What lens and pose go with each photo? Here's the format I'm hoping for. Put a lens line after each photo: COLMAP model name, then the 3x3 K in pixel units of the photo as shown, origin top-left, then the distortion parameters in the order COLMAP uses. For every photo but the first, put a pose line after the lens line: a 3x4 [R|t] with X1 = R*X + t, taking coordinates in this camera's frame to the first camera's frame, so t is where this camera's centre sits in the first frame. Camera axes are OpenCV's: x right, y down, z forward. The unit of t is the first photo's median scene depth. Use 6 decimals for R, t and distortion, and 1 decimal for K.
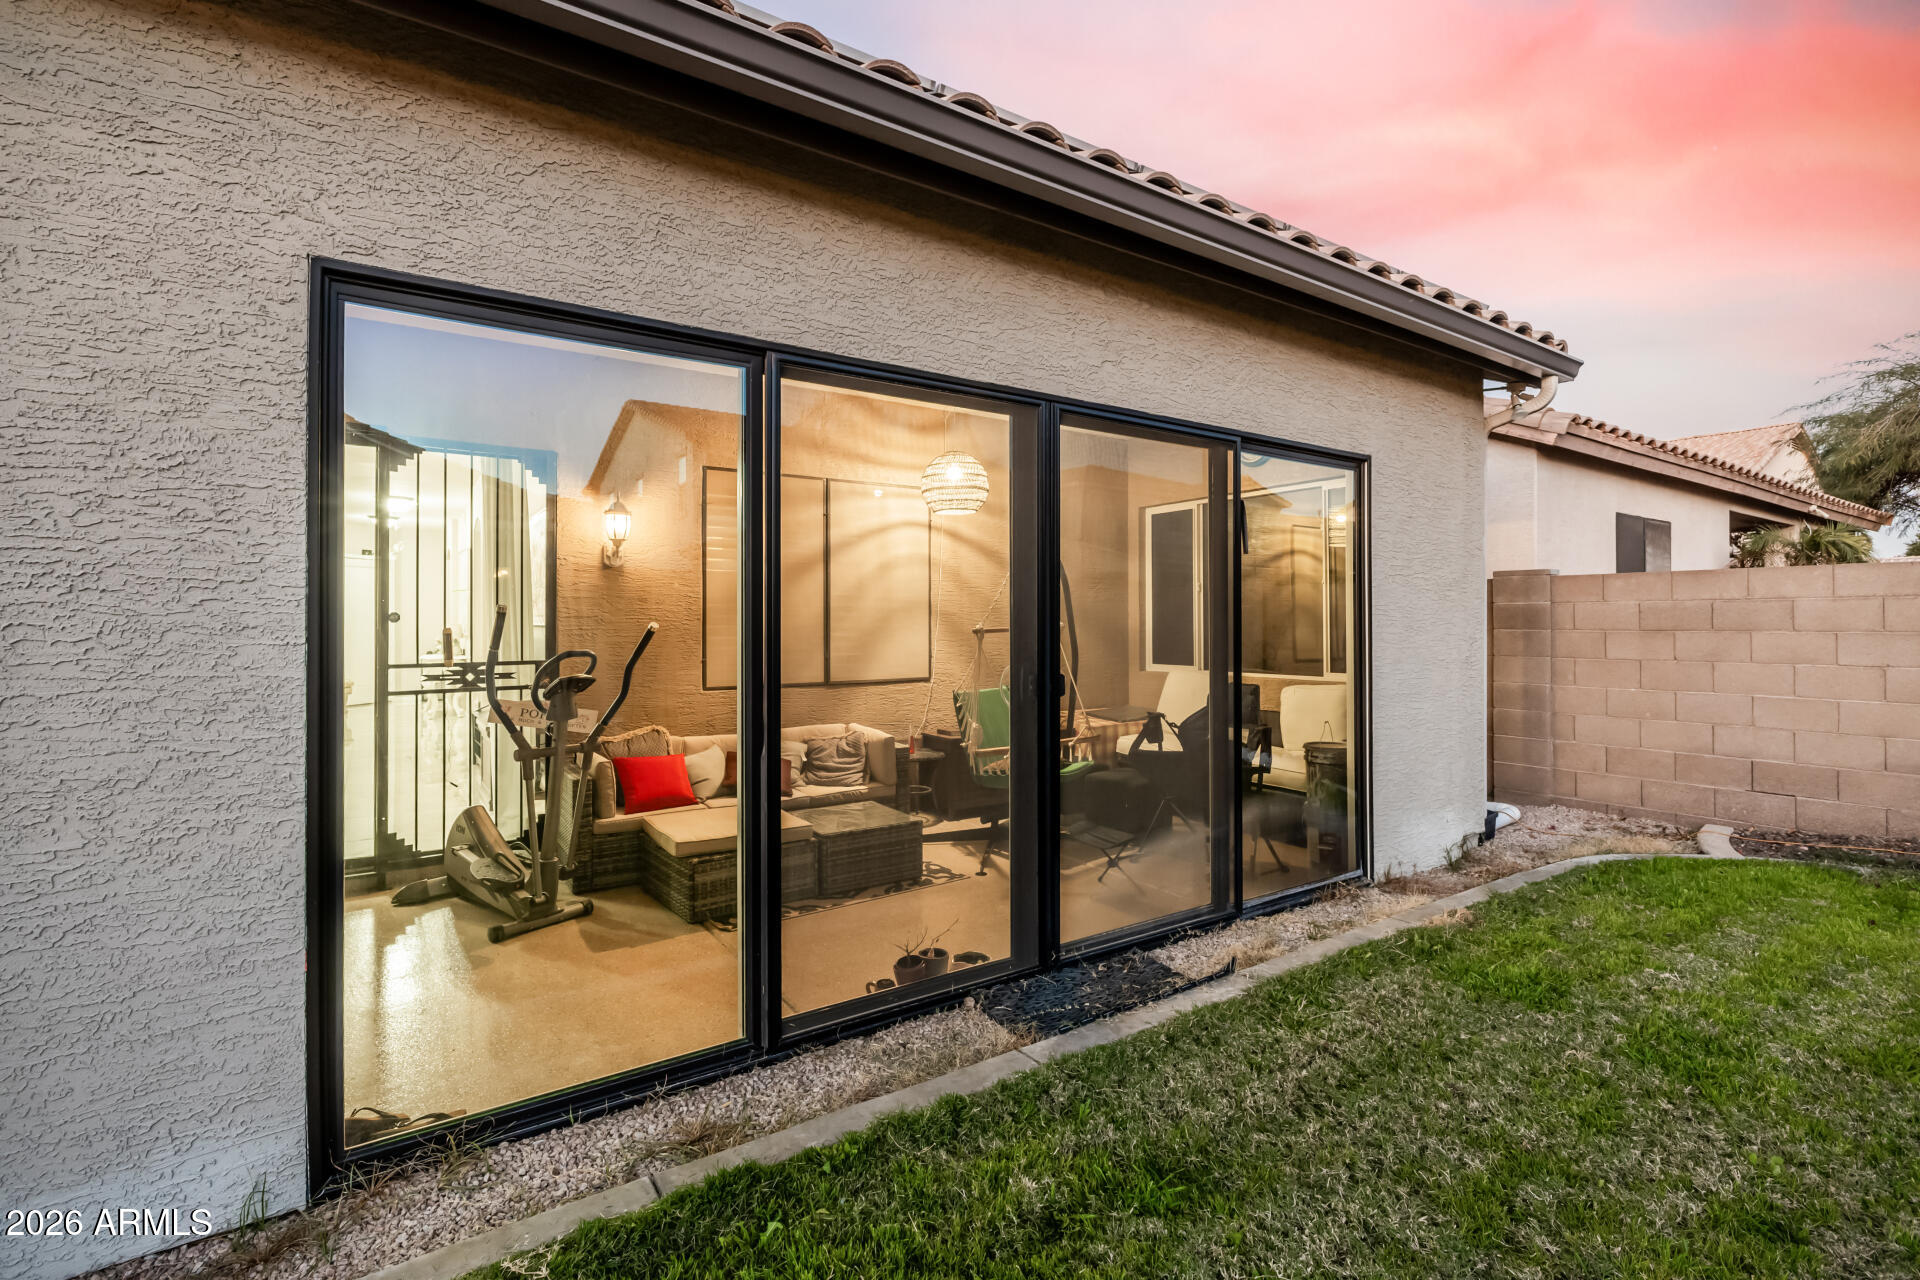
lens RADIAL K [[900.9, 0, 958.7], [0, 900.9, 611.0], [0, 0, 1]] dist [0.004196, 0.000485]
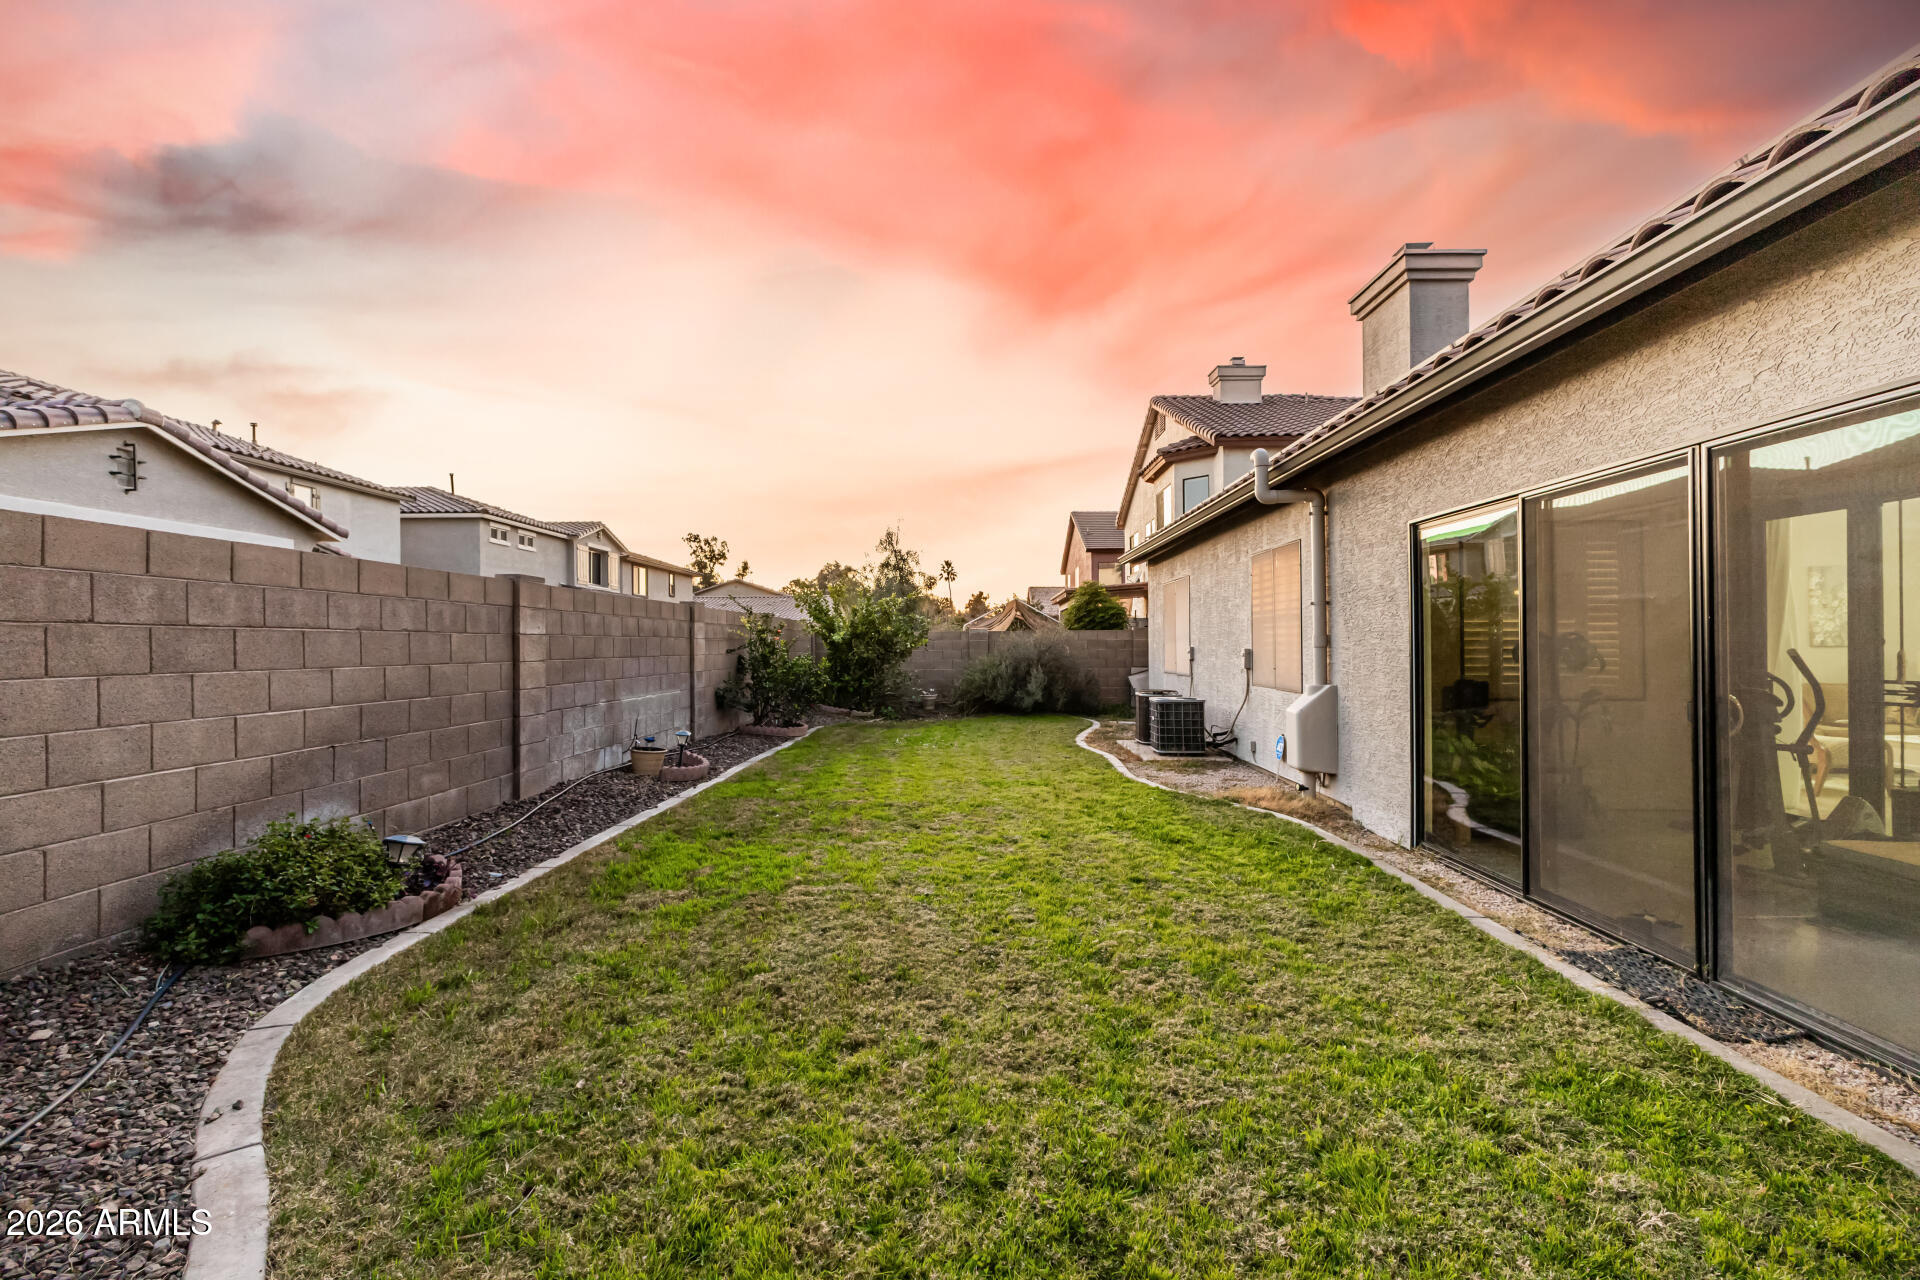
lens RADIAL K [[842.7, 0, 960.1], [0, 842.7, 639.6], [0, 0, 1]] dist [-0.000084, 0.000140]
pose [[-0.602963, 0.002123, -0.797766, 0.762952], [0.015688, 0.999835, -0.009196, -0.004508], [0.797615, -0.018061, -0.602897, 0.487161]]
